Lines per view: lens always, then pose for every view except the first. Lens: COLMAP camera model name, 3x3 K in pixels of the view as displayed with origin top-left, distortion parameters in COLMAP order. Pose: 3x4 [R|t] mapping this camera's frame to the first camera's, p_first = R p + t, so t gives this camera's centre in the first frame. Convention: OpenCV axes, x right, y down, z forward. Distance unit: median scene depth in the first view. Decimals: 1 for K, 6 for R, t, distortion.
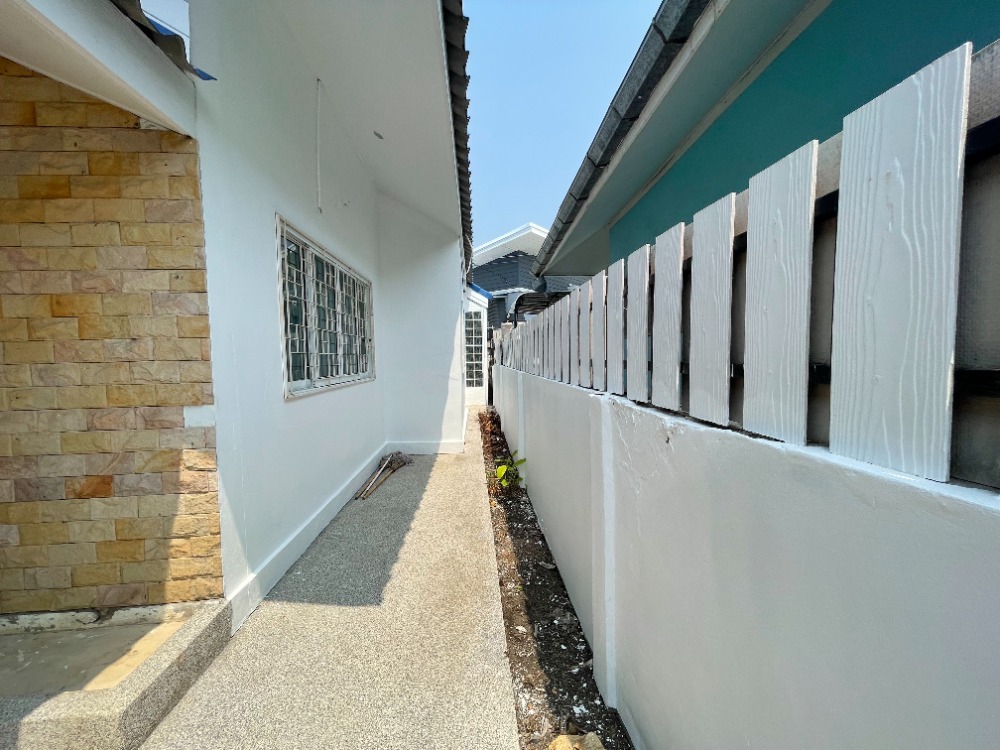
lens RADIAL K [[405.4, 0, 498.7], [0, 405.4, 374.9], [0, 0, 1]] dist [-0.000714, -0.000104]
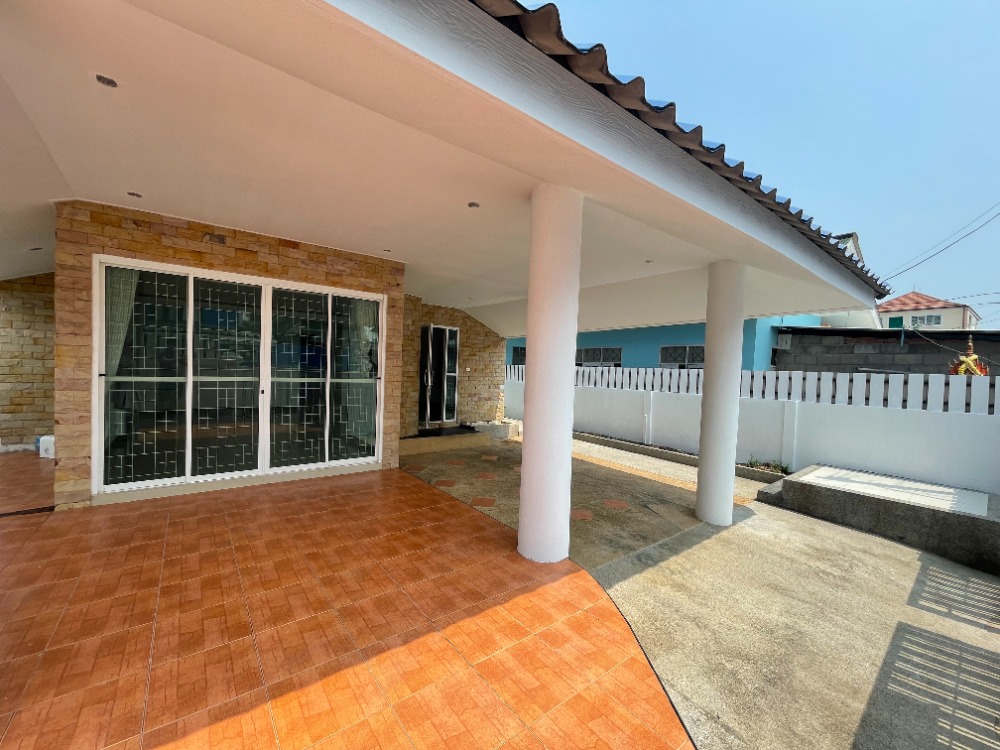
lens RADIAL K [[405.4, 0, 499.4], [0, 405.4, 379.4], [0, 0, 1]] dist [-0.000714, -0.000104]
pose [[0.827051, 0.031196, 0.561261, -3.976660], [-0.025478, 0.999513, -0.018012, 0.104892], [-0.561549, 0.000598, 0.827443, -3.664117]]
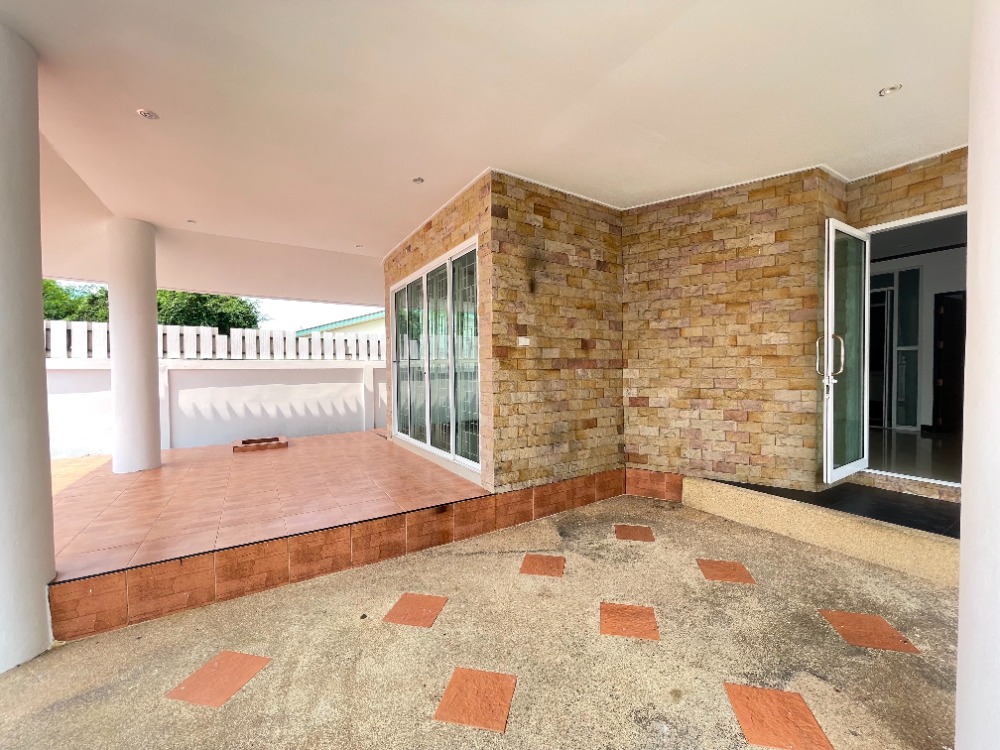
lens RADIAL K [[405.4, 0, 497.9], [0, 405.4, 379.3], [0, 0, 1]] dist [-0.000714, -0.000104]
pose [[0.465447, 0.033971, -0.884424, -1.195841], [-0.036854, 0.999140, 0.018982, 0.146415], [0.884308, 0.023759, 0.466299, -1.635195]]
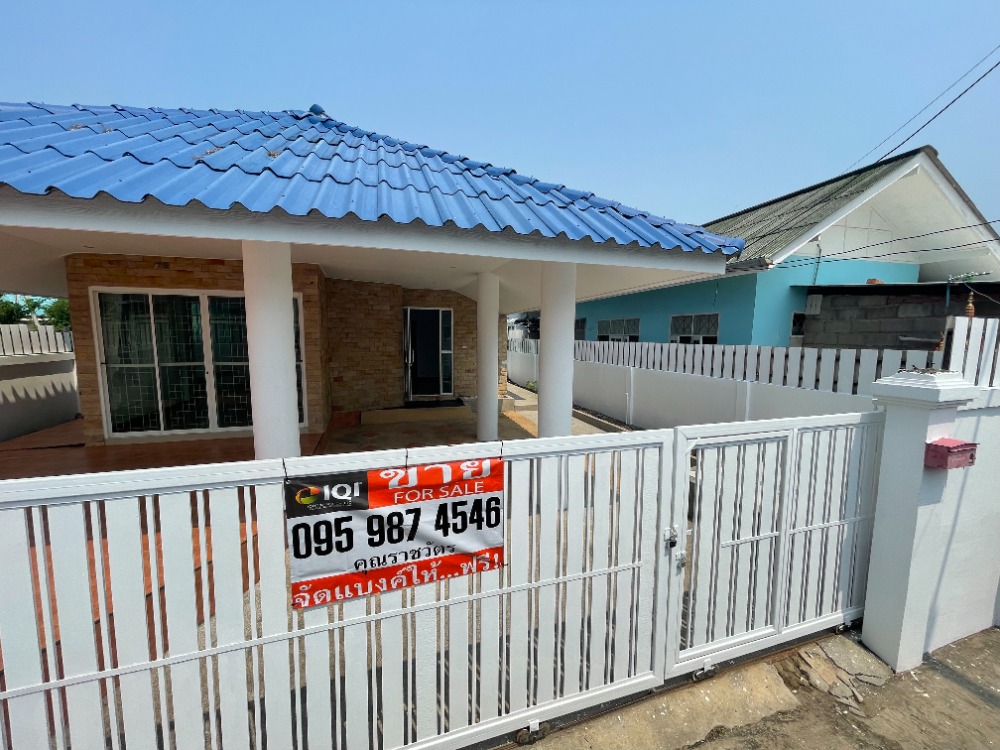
lens RADIAL K [[405.4, 0, 499.1], [0, 405.4, 379.2], [0, 0, 1]] dist [-0.000714, -0.000104]
pose [[0.973682, -0.001595, 0.227906, -2.165001], [-0.013256, 0.997886, 0.063621, -0.024768], [-0.227526, -0.064967, 0.971602, -4.690932]]
